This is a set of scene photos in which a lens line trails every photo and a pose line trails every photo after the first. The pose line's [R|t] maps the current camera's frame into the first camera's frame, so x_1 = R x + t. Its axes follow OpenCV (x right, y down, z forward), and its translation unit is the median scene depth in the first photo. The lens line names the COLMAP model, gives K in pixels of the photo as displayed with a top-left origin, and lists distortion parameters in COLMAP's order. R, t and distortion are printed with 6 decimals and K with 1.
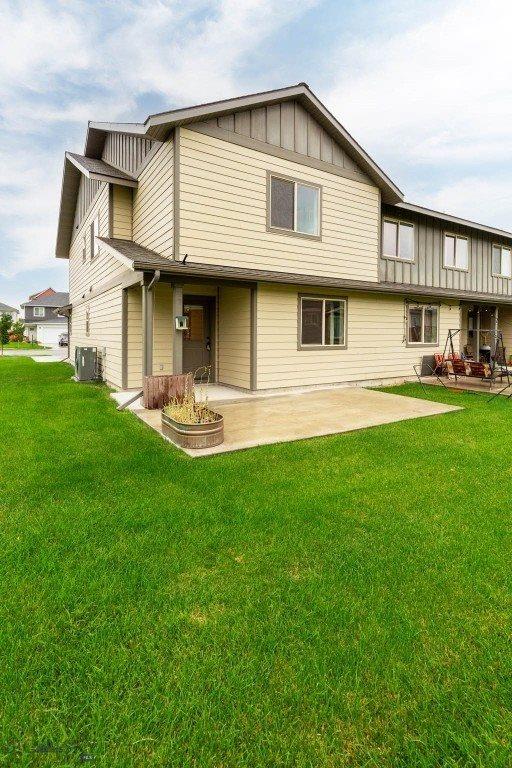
lens RADIAL K [[371.4, 0, 245.8], [0, 371.4, 337.5], [0, 0, 1]] dist [-0.000444, 0.000167]
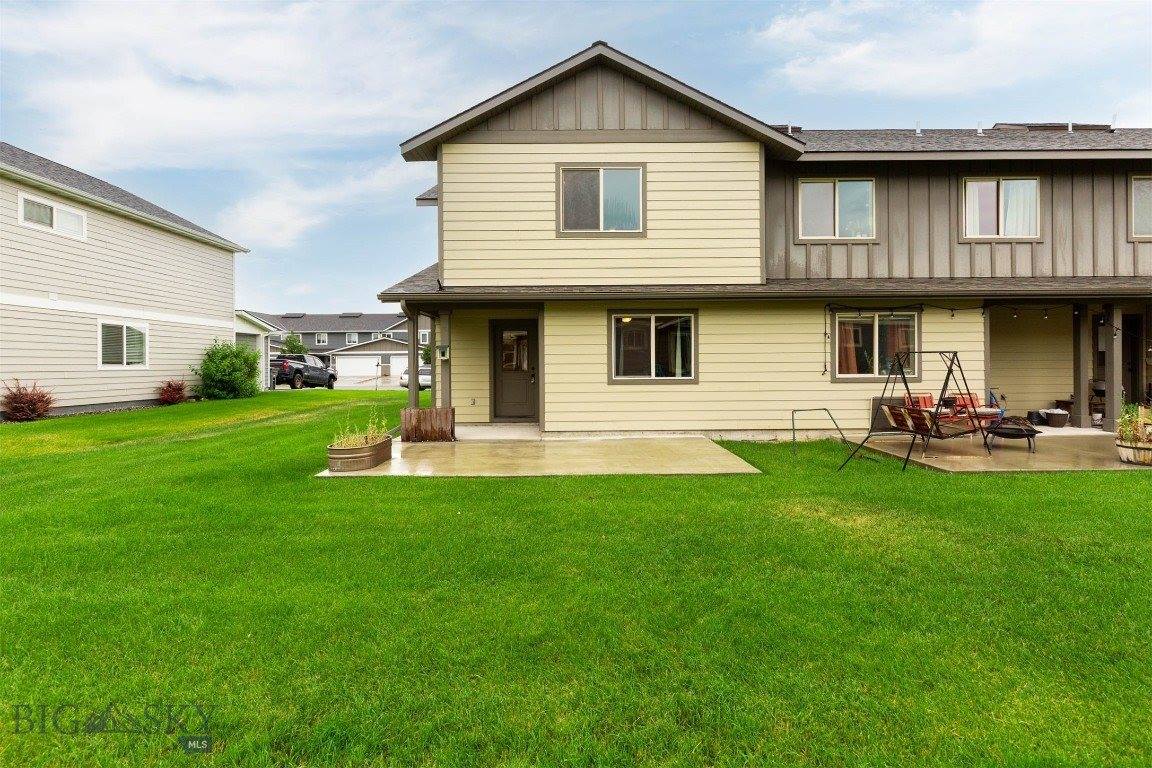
lens RADIAL K [[518.7, 0, 582.8], [0, 518.7, 364.3], [0, 0, 1]] dist [0.004865, -0.001065]
pose [[0.859192, -0.013084, -0.511486, 0.588336], [0.004183, 0.999819, -0.018548, 0.012112], [0.511636, 0.013796, 0.859092, 0.046684]]
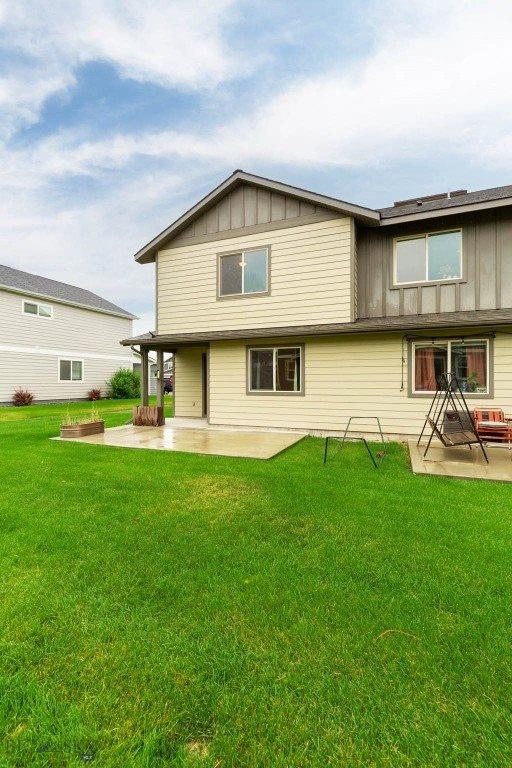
lens RADIAL K [[345.8, 0, 256.5], [0, 345.8, 381.7], [0, 0, 1]] dist [0.004865, -0.001065]
pose [[0.592238, -0.007690, -0.805726, 0.941178], [-0.010108, 0.999805, -0.016972, 0.010526], [0.805700, 0.018195, 0.592045, 0.351909]]
